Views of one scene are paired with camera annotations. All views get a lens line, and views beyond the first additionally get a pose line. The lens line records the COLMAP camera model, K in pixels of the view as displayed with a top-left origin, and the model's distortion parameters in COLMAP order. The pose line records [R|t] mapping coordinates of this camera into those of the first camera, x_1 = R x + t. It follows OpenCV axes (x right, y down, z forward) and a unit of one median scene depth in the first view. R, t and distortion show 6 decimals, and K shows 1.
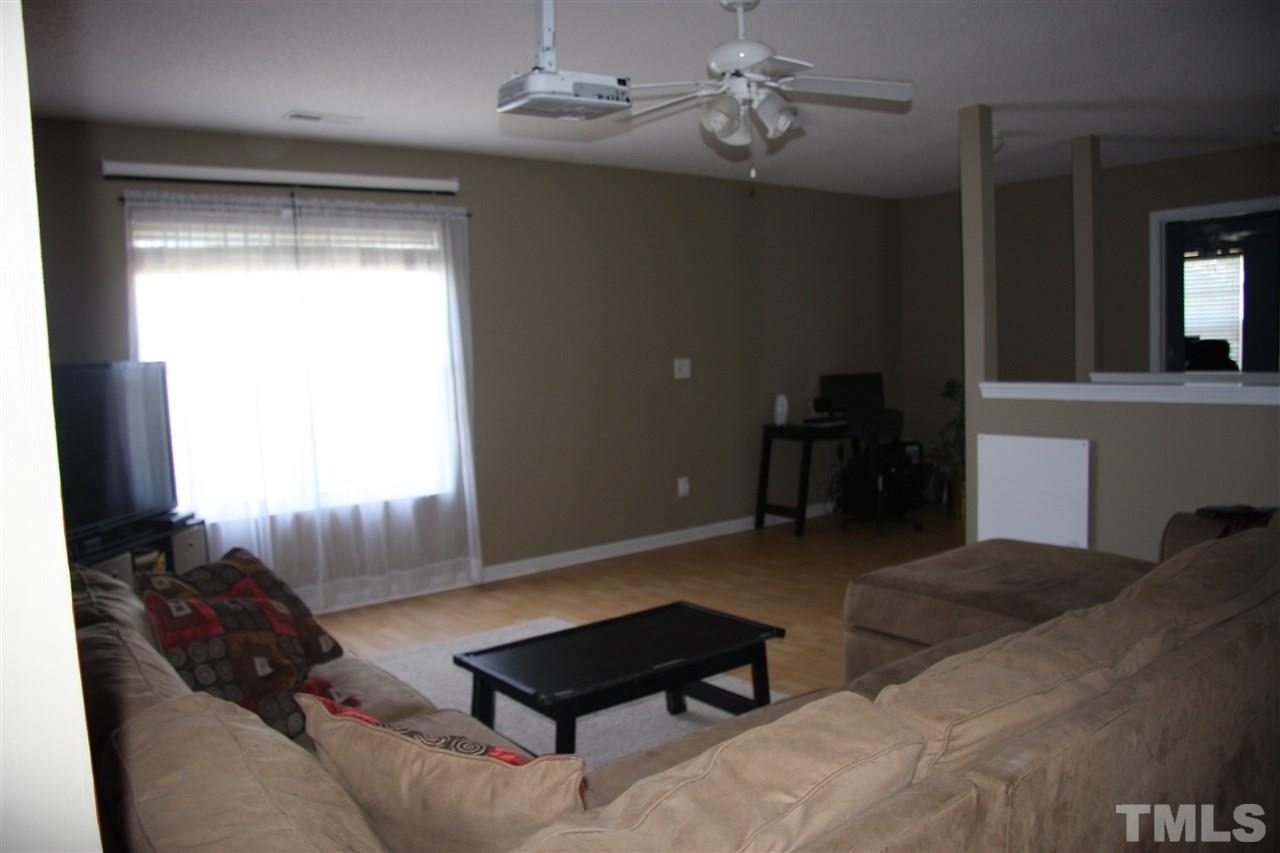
lens RADIAL K [[997.6, 0, 637.5], [0, 997.6, 442.6], [0, 0, 1]] dist [-0.180897, 0.132272]
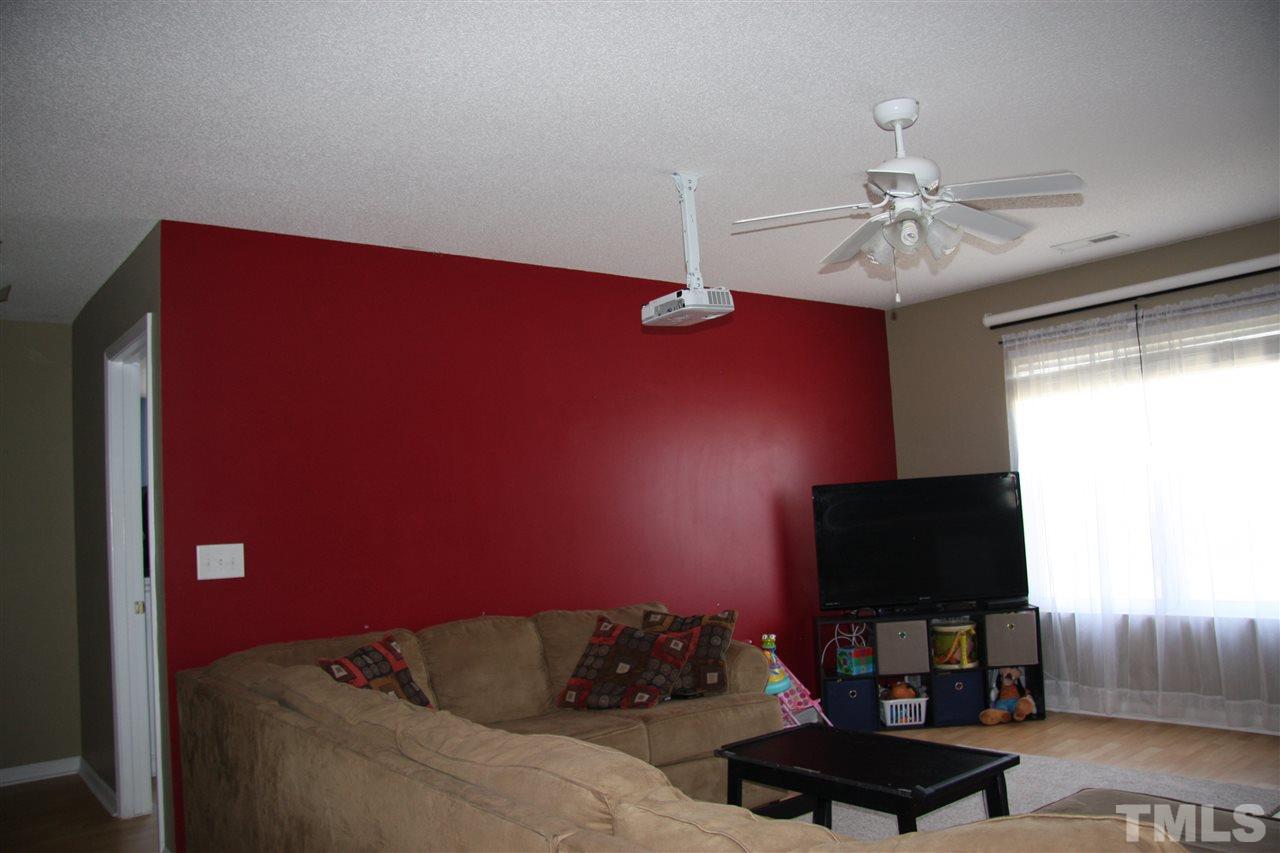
lens RADIAL K [[997.6, 0, 637.5], [0, 997.6, 442.6], [0, 0, 1]] dist [-0.180897, 0.132272]
pose [[-0.023829, -0.026791, -0.999357, 0.692501], [-0.034372, 0.999072, -0.025964, -0.067537], [0.999125, 0.033731, -0.024727, 0.507904]]
